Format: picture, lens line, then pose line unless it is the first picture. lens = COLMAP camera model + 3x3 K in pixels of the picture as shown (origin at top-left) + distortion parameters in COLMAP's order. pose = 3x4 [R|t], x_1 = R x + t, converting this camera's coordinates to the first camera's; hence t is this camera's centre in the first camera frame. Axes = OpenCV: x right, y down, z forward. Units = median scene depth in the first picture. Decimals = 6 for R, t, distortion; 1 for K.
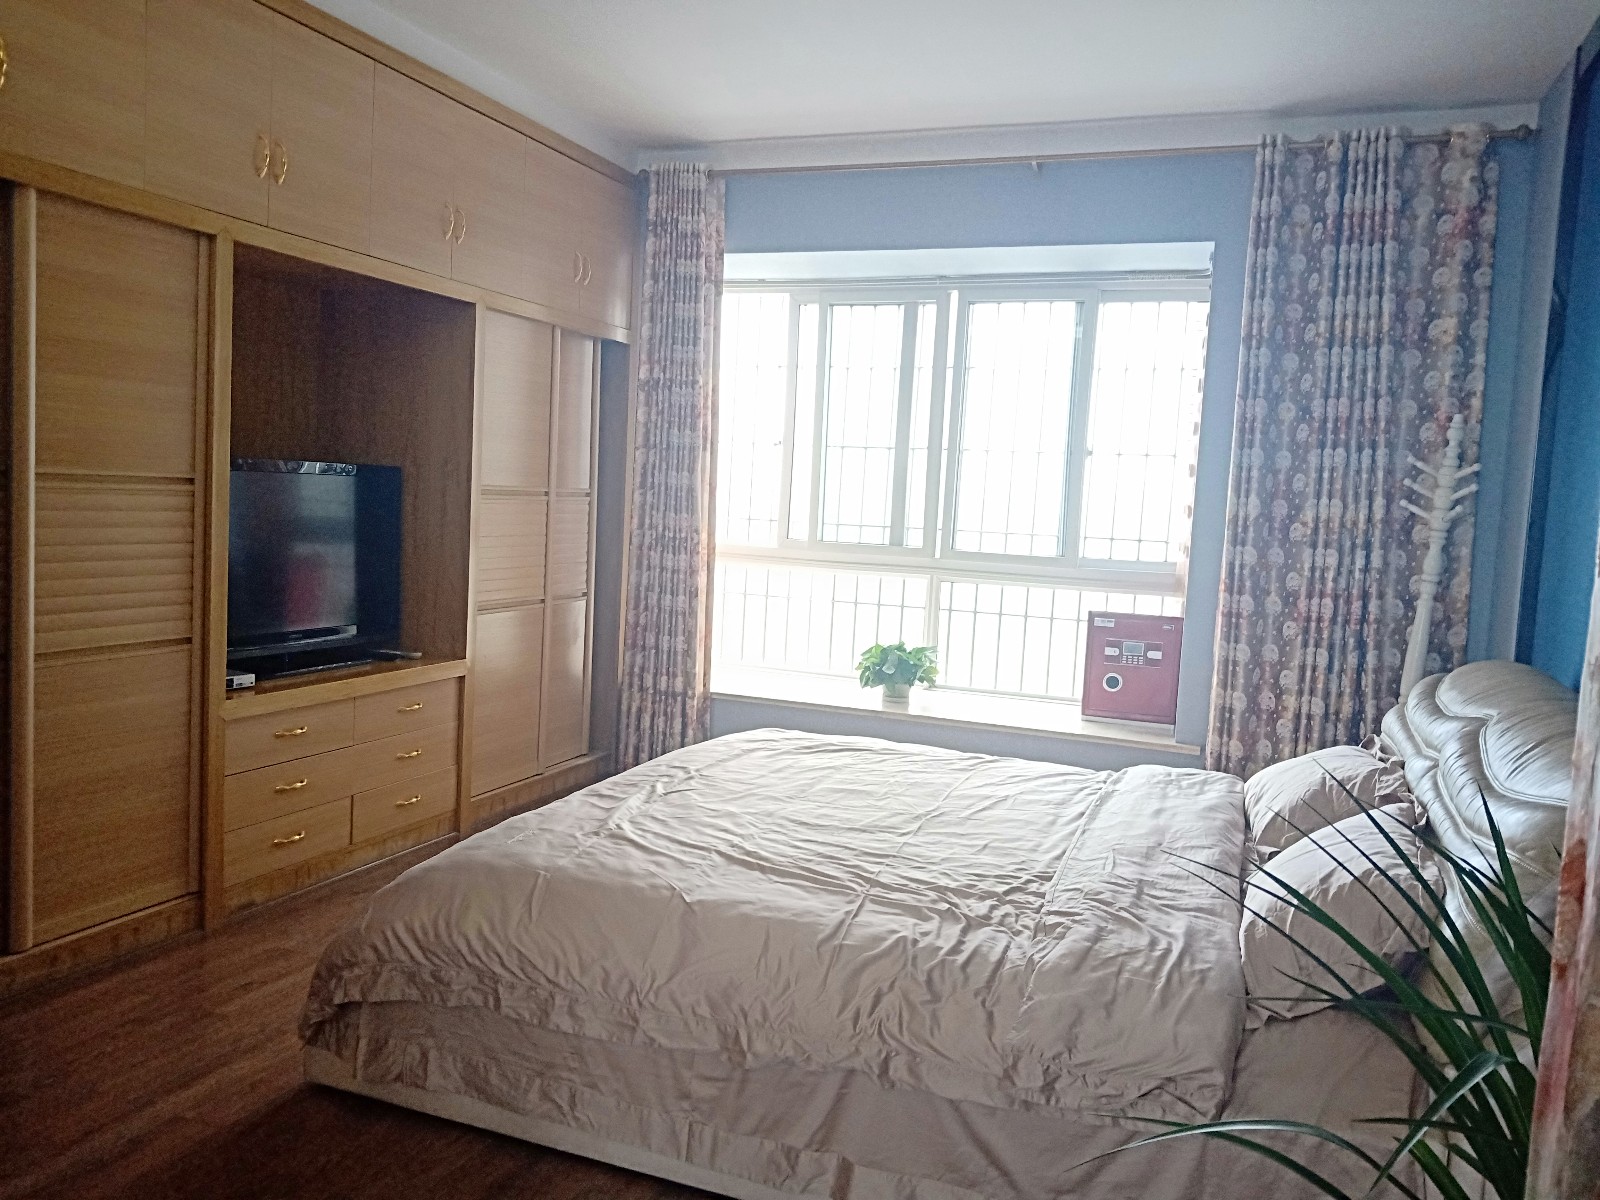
lens RADIAL K [[1308.1, 0, 800.0], [0, 1308.1, 600.0], [0, 0, 1]] dist [0.095676, -0.190542]
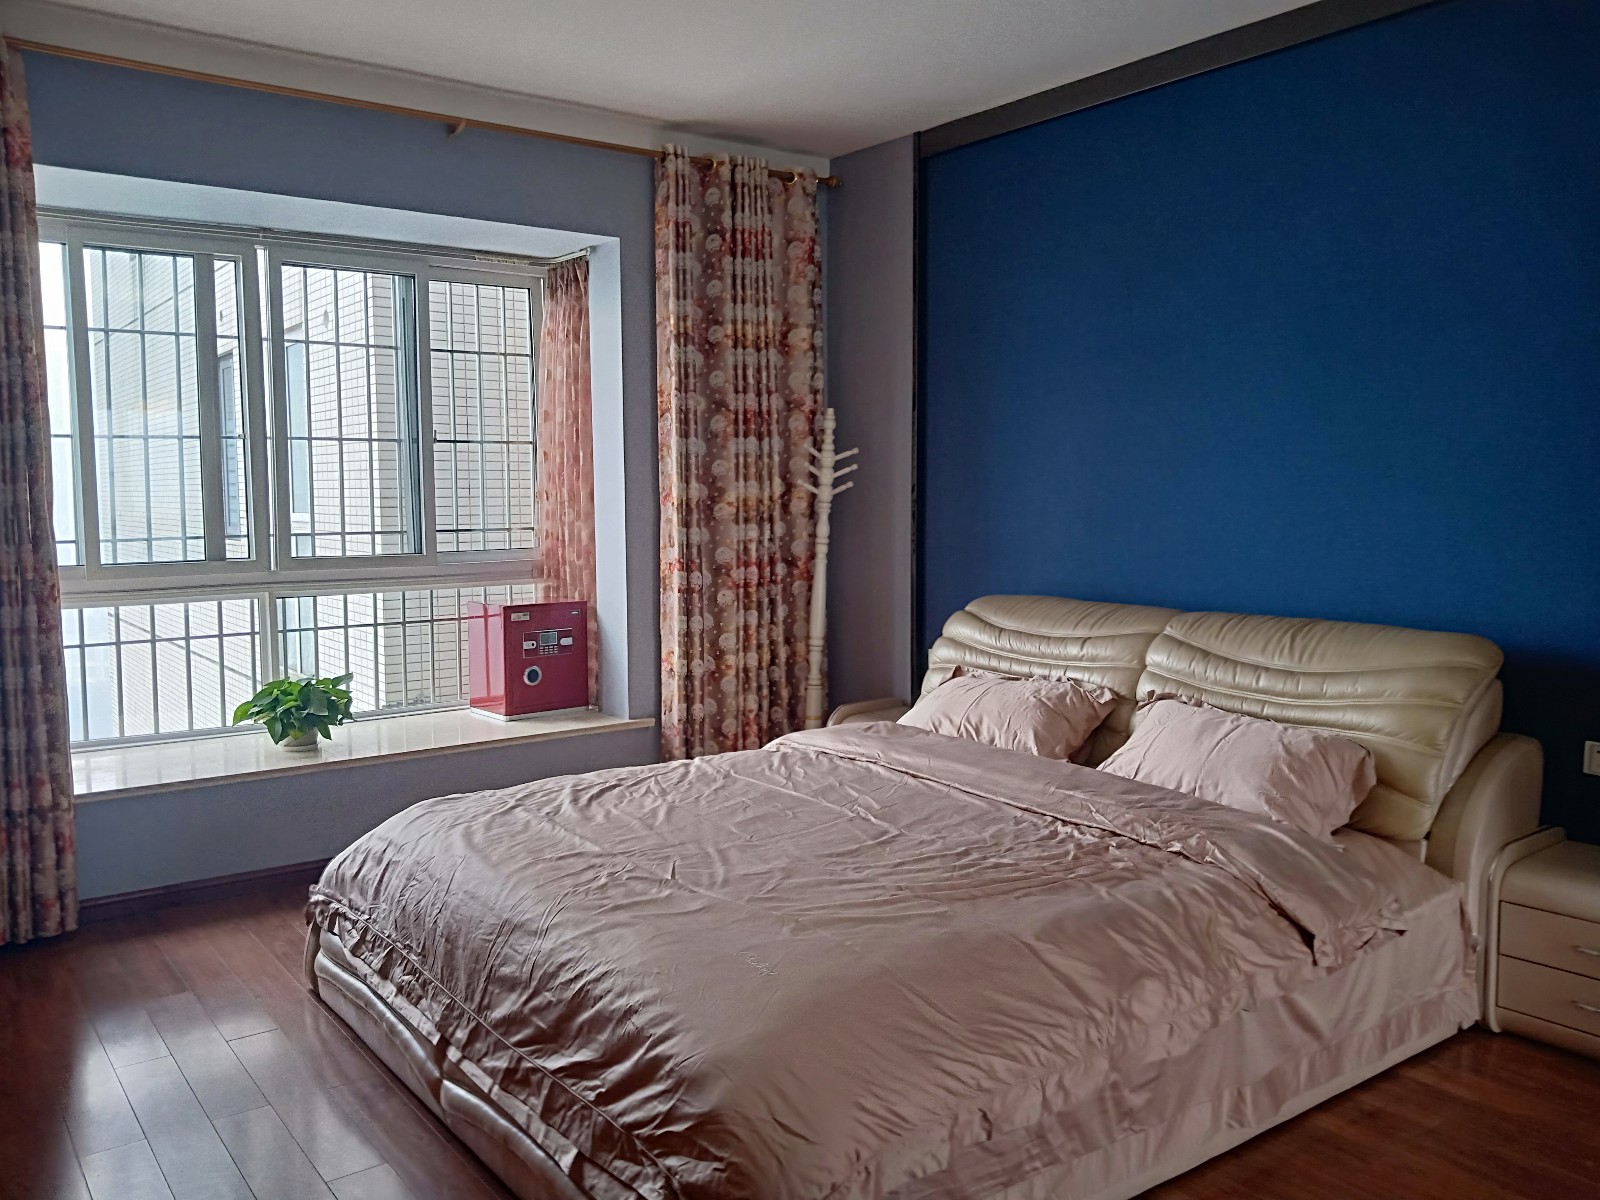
lens RADIAL K [[1263.2, 0, 806.8], [0, 1263.2, 621.2], [0, 0, 1]] dist [0.085383, -0.159653]
pose [[0.525452, -0.140043, 0.839219, -0.519360], [0.102117, 0.989611, 0.101202, -0.061763], [-0.844673, 0.032522, 0.534294, 0.368714]]
